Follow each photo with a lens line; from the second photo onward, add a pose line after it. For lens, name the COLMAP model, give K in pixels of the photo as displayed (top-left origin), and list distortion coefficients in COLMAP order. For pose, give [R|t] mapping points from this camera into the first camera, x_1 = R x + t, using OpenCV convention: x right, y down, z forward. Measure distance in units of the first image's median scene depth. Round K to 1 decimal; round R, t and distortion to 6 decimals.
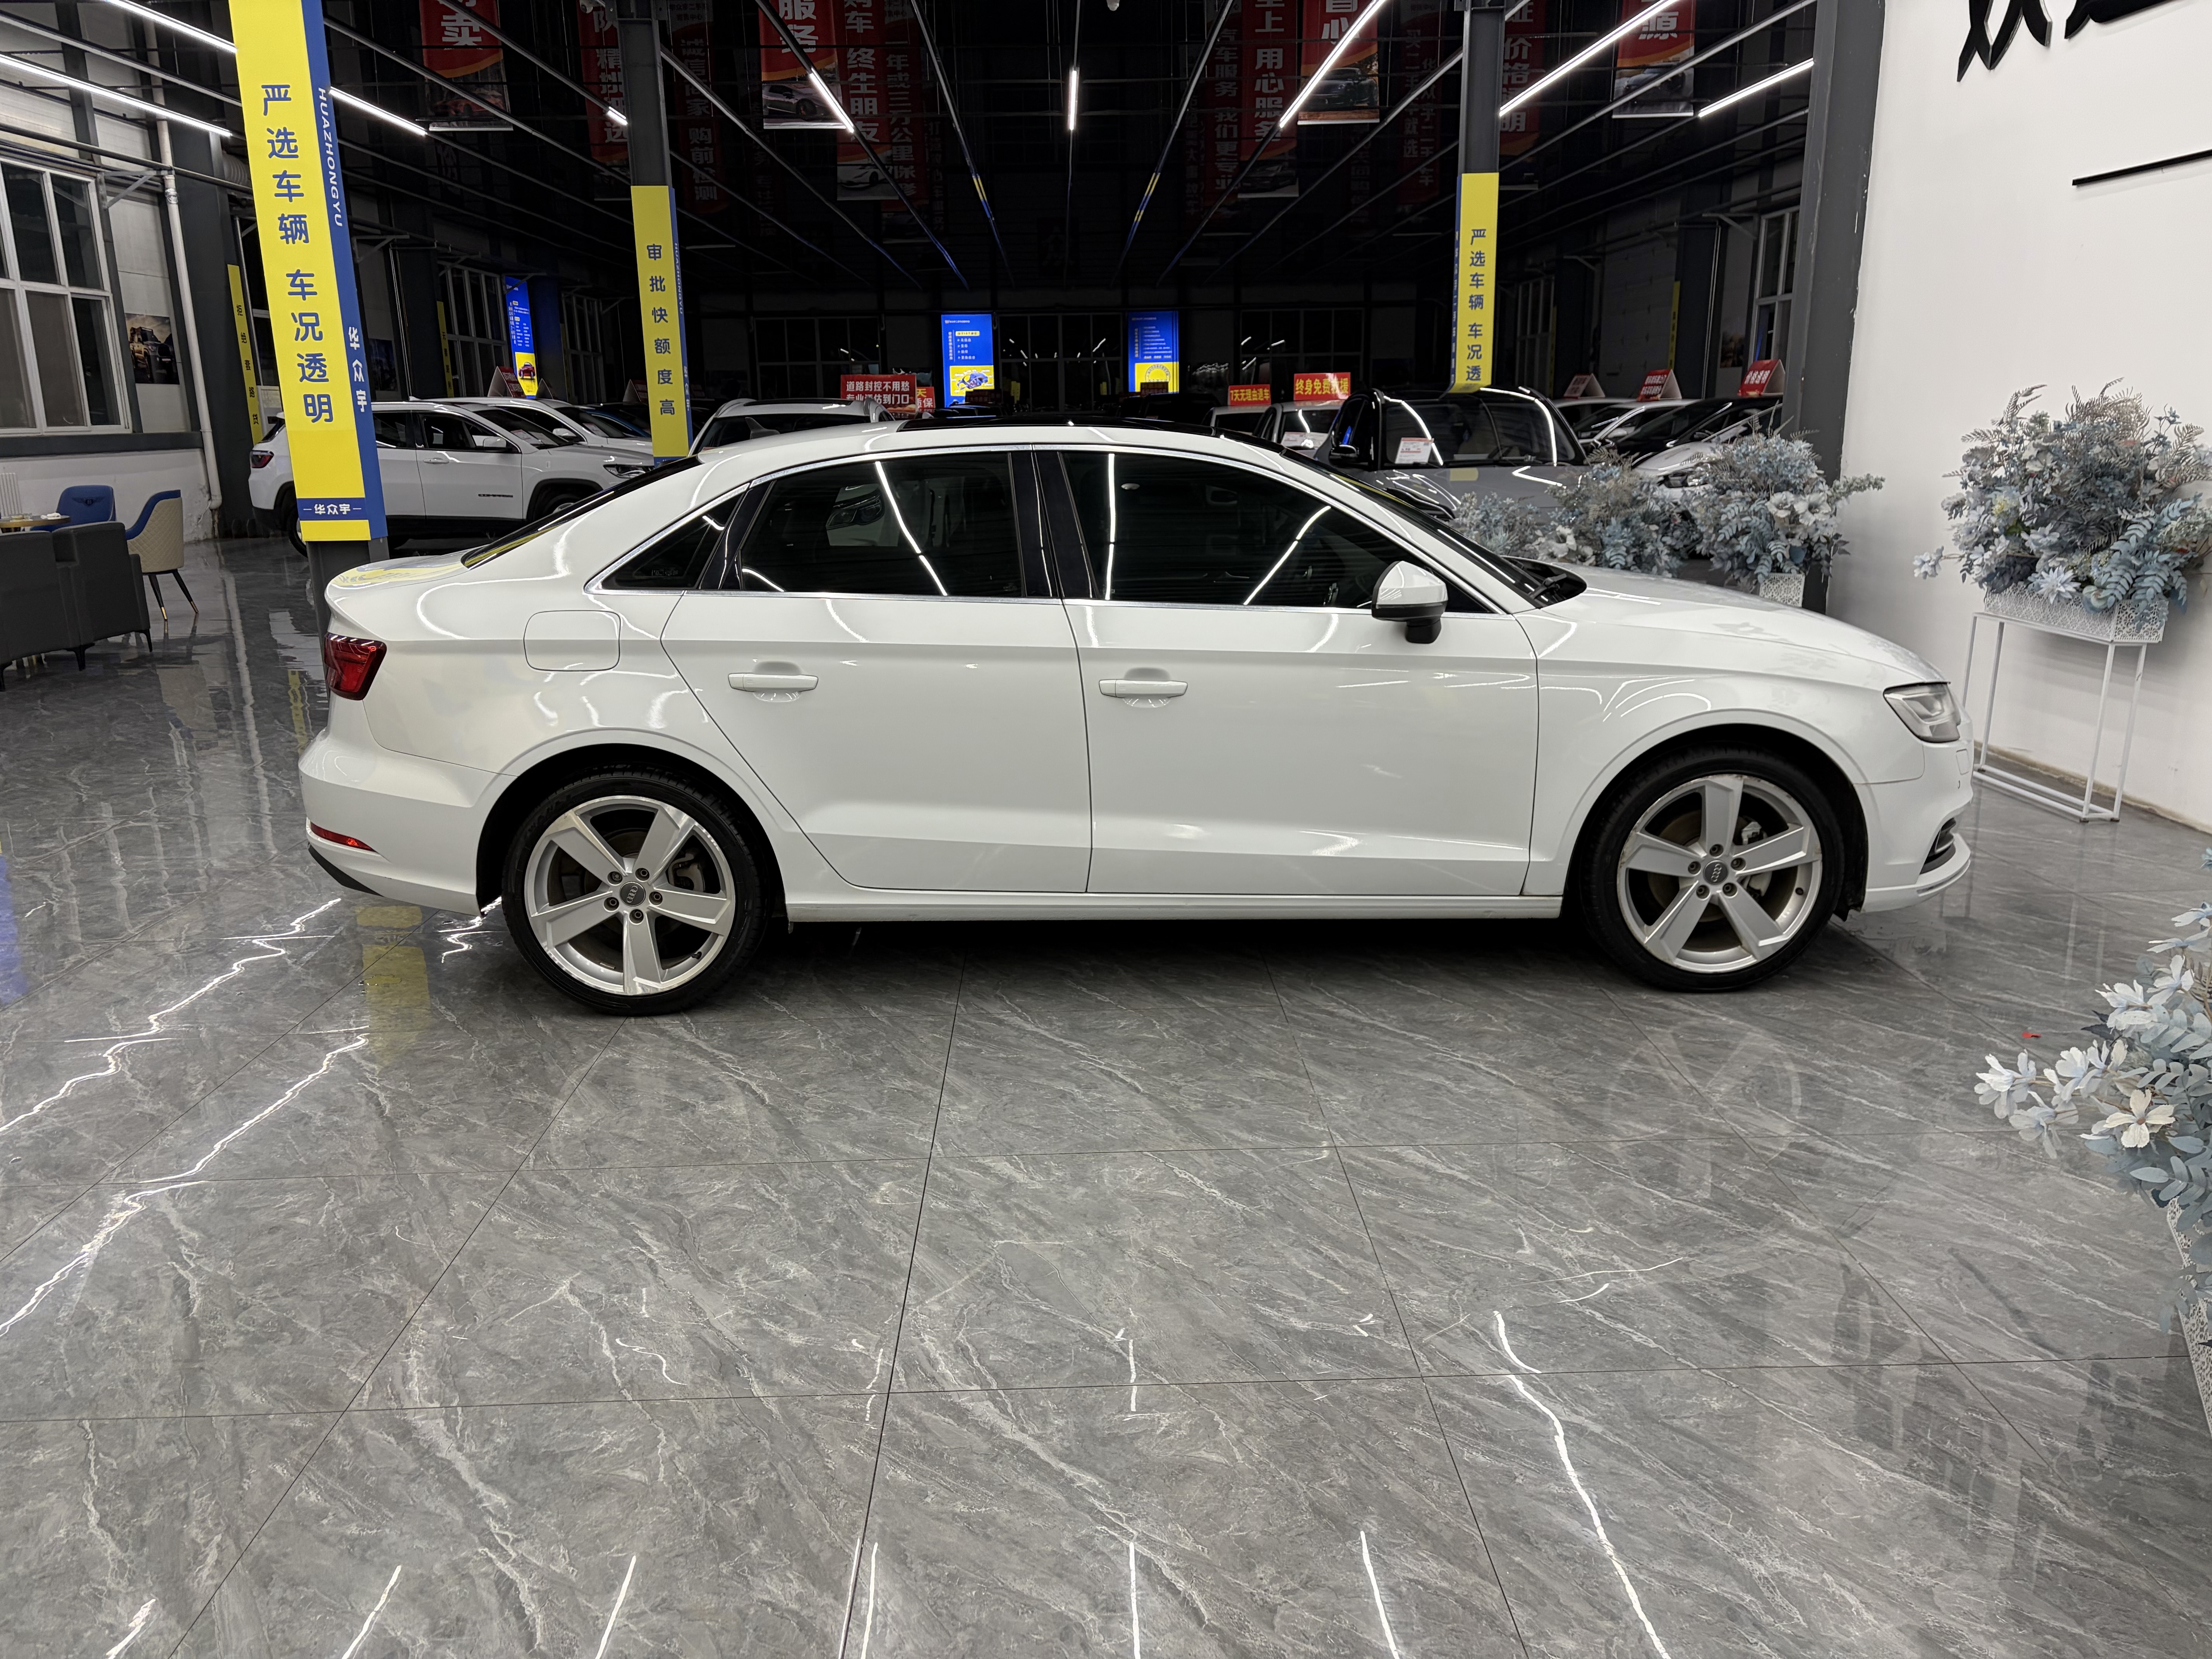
lens RADIAL K [[1649.8, 0, 1108.1], [0, 1649.8, 822.5], [0, 0, 1]] dist [0.048850, -0.046565]
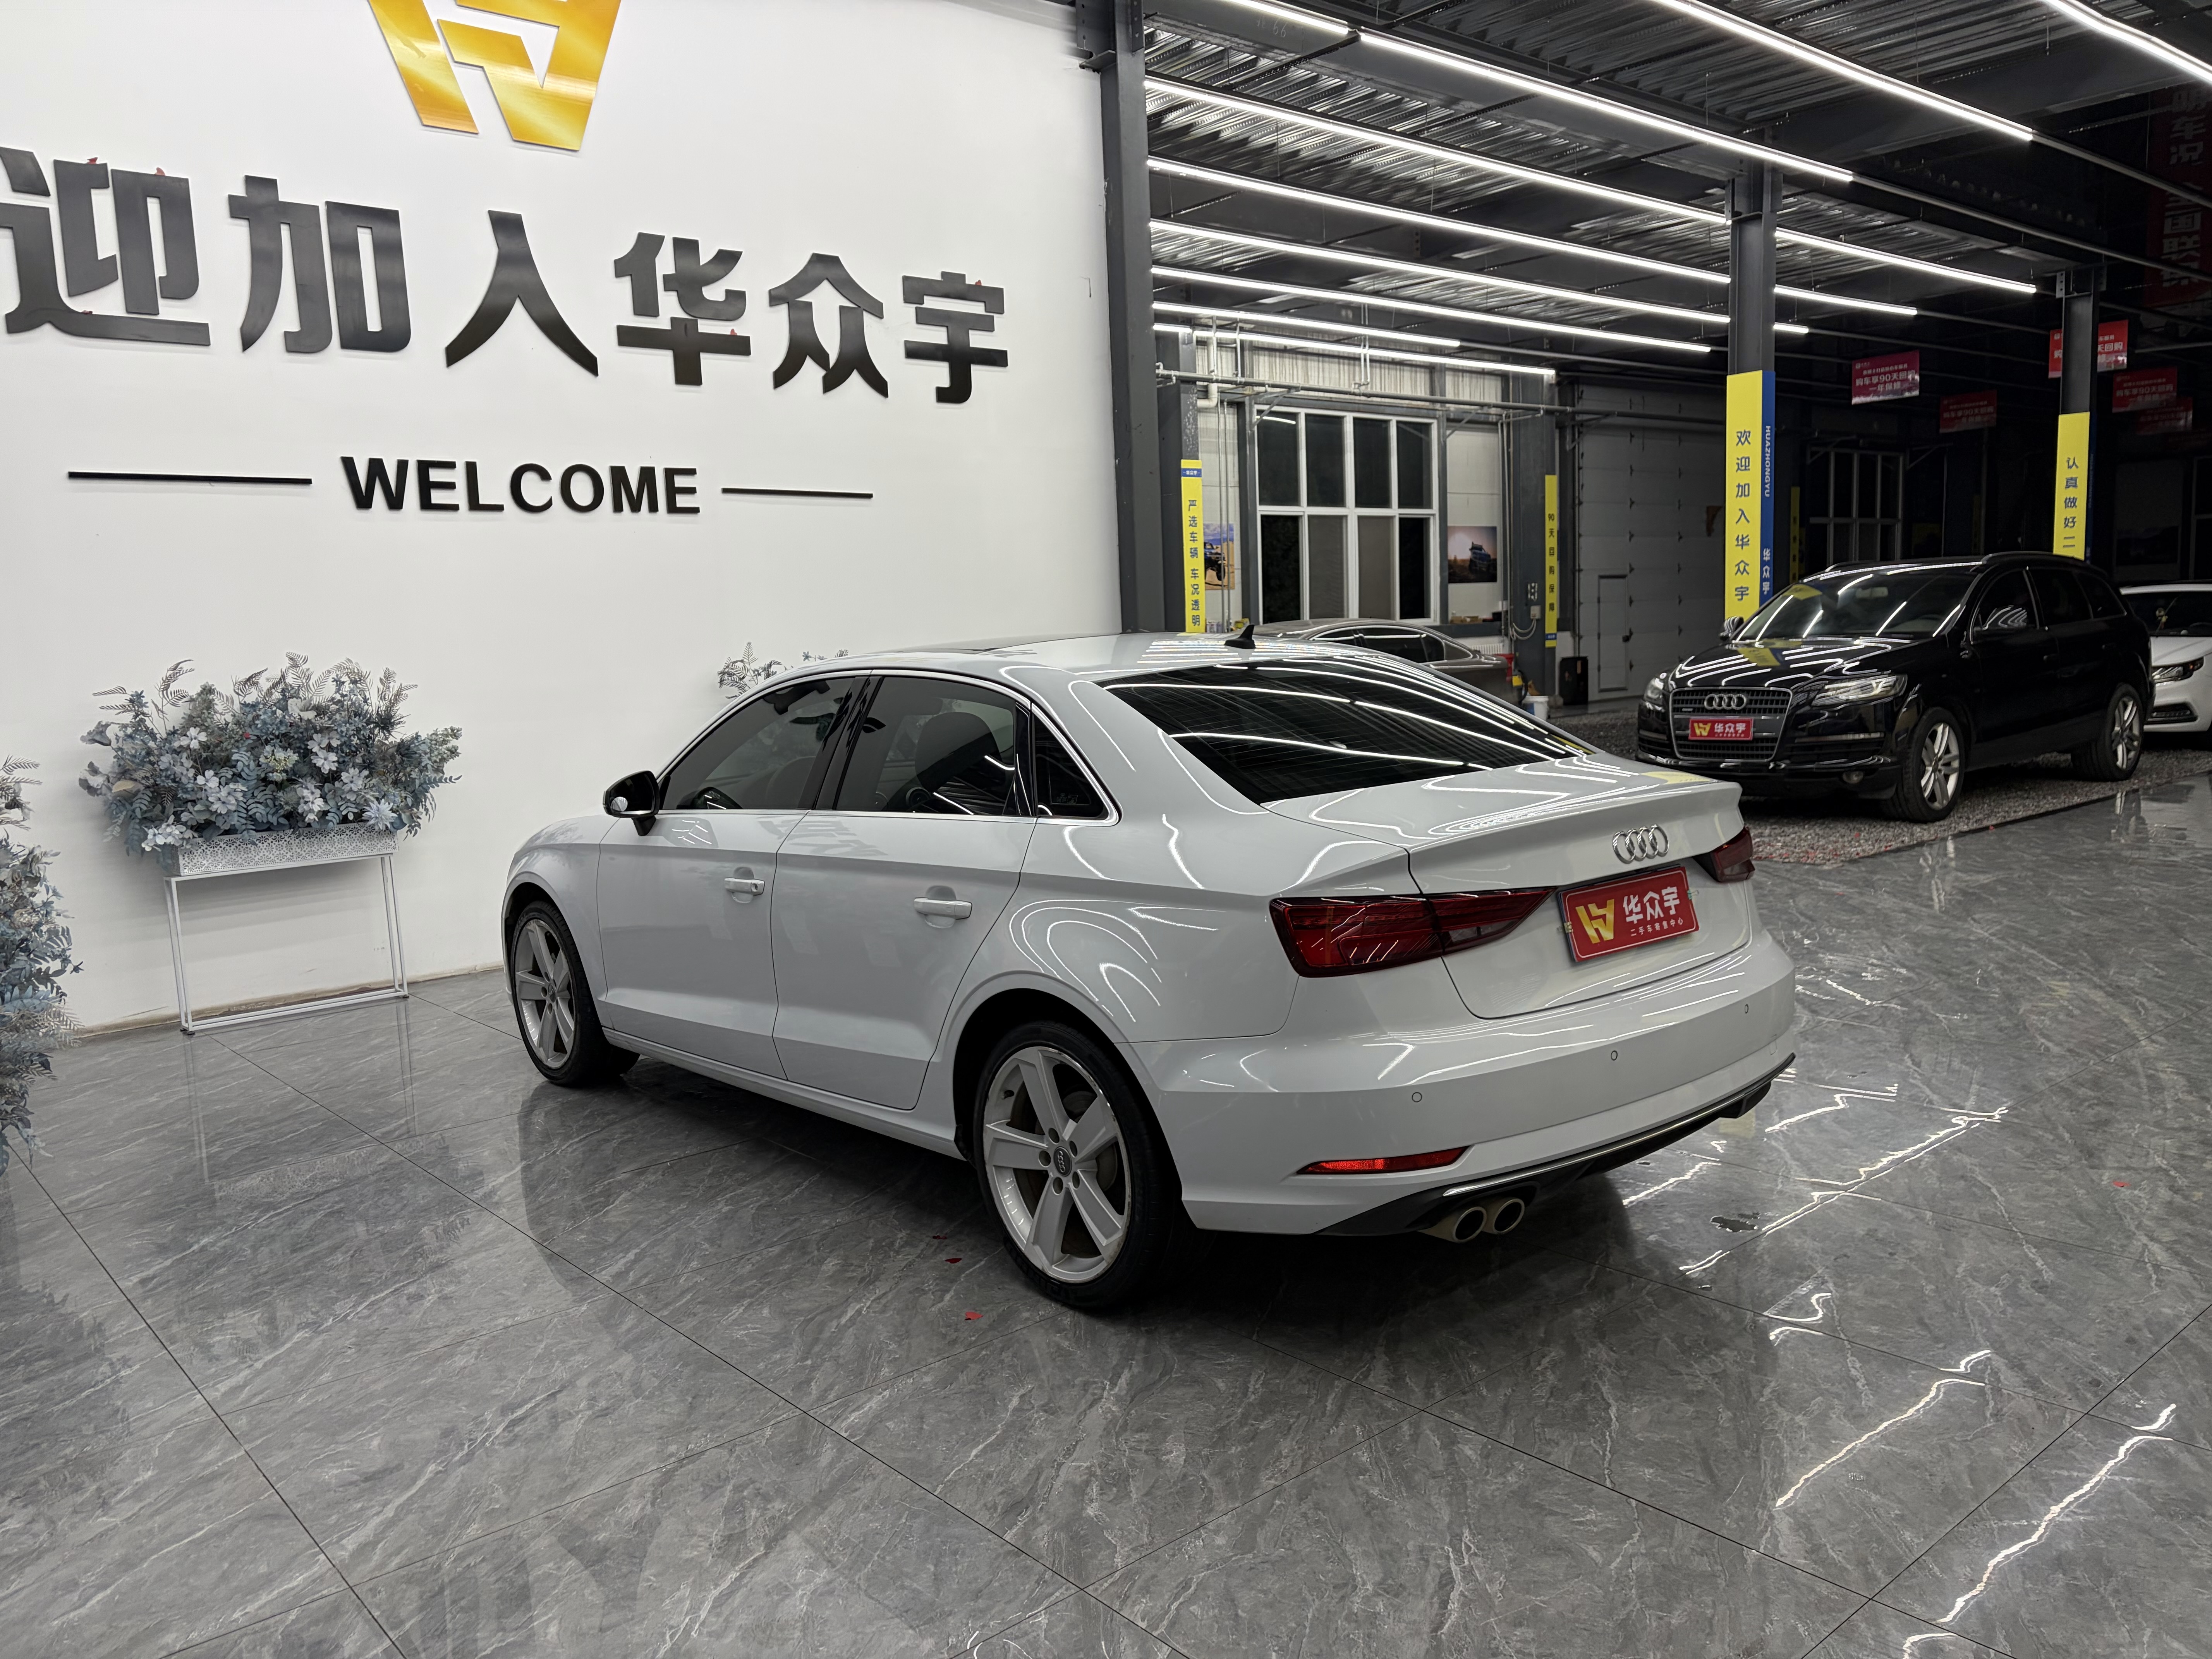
lens RADIAL K [[1649.8, 0, 1094.4], [0, 1649.8, 841.1], [0, 0, 1]] dist [0.048850, -0.046565]
pose [[-0.617620, -0.056151, 0.784470, -0.983265], [0.242151, 0.935416, 0.257604, -0.433755], [-0.748270, 0.349061, -0.564134, 1.820138]]
